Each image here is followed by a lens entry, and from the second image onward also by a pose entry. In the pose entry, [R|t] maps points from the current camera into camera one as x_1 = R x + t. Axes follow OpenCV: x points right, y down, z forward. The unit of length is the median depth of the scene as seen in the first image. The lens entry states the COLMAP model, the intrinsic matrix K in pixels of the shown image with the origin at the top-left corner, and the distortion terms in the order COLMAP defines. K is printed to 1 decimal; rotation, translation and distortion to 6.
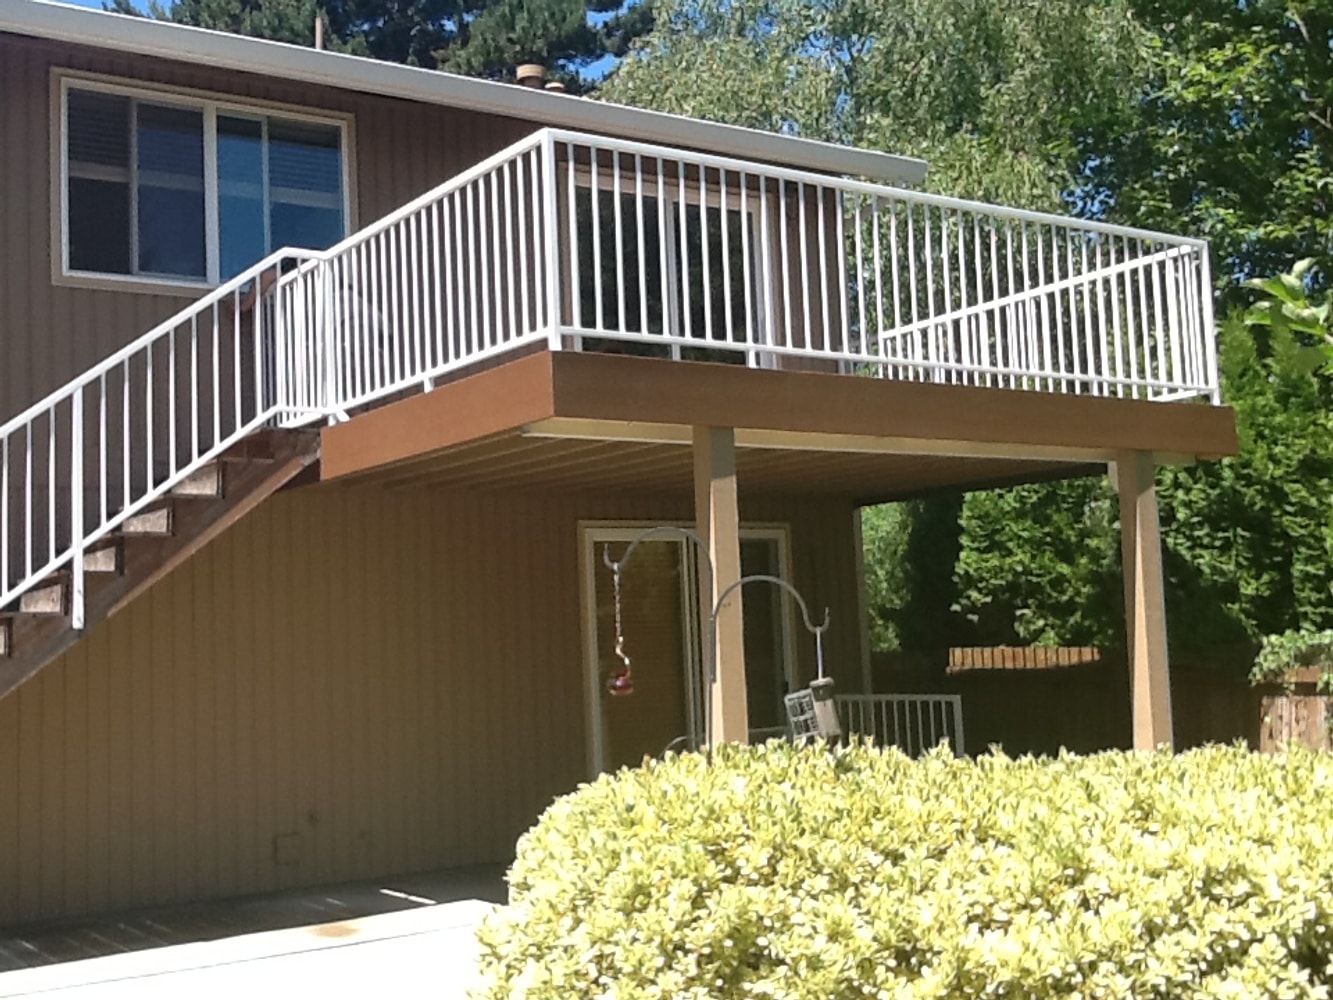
lens RADIAL K [[1571.3, 0, 666.5], [0, 1571.3, 500.0], [0, 0, 1]] dist [0.259935, -0.946247]
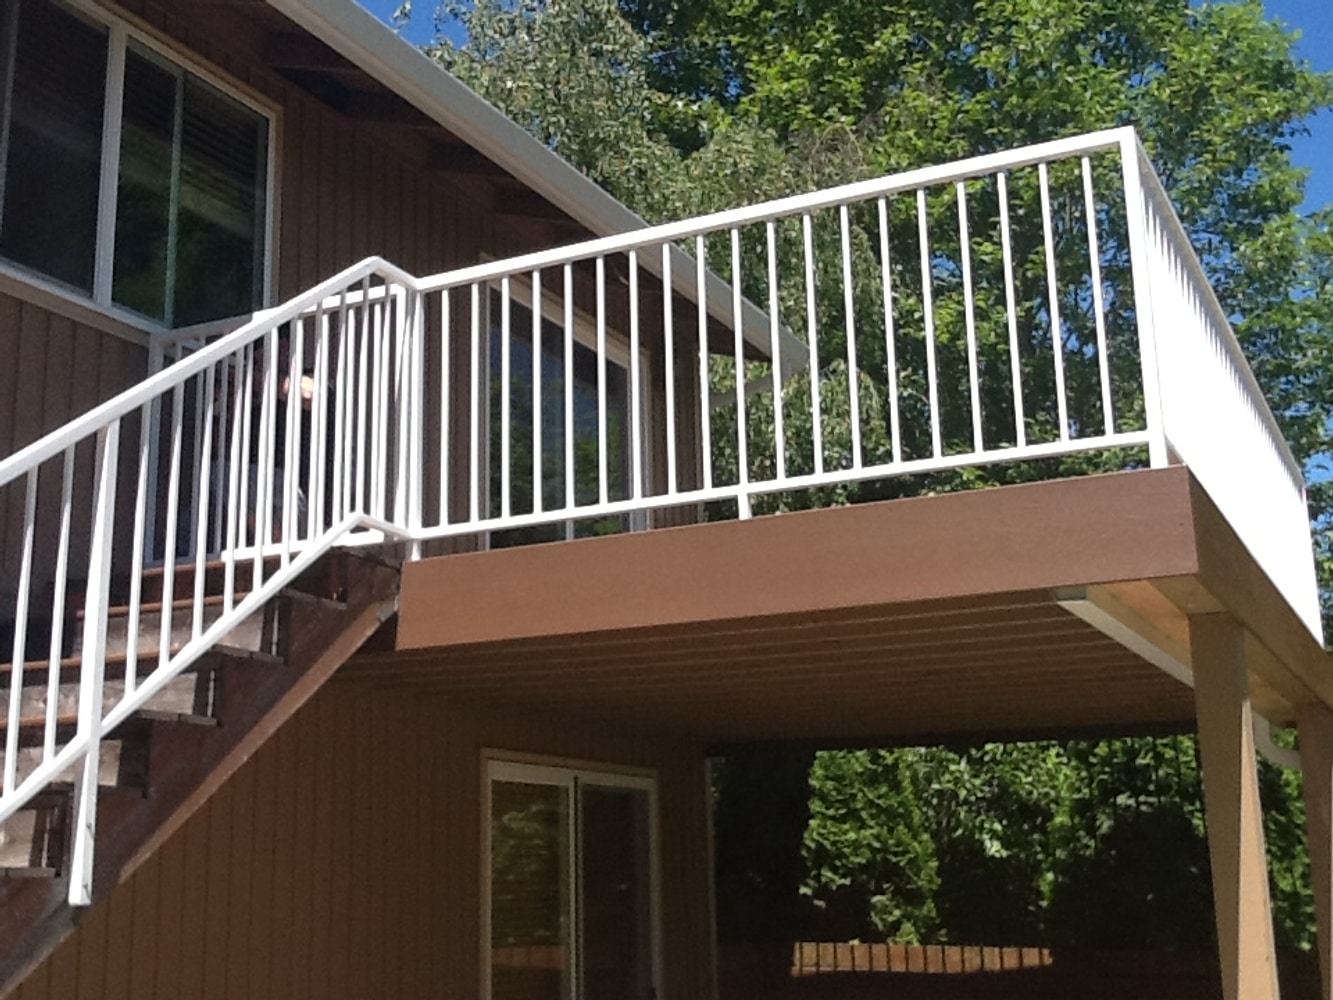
lens RADIAL K [[1571.3, 0, 666.5], [0, 1571.3, 500.0], [0, 0, 1]] dist [0.259935, -0.946247]
pose [[0.870067, 0.145090, 0.471096, -0.293951], [-0.067151, 0.981679, -0.178320, 0.022197], [-0.488337, 0.123515, 0.863870, 0.311578]]
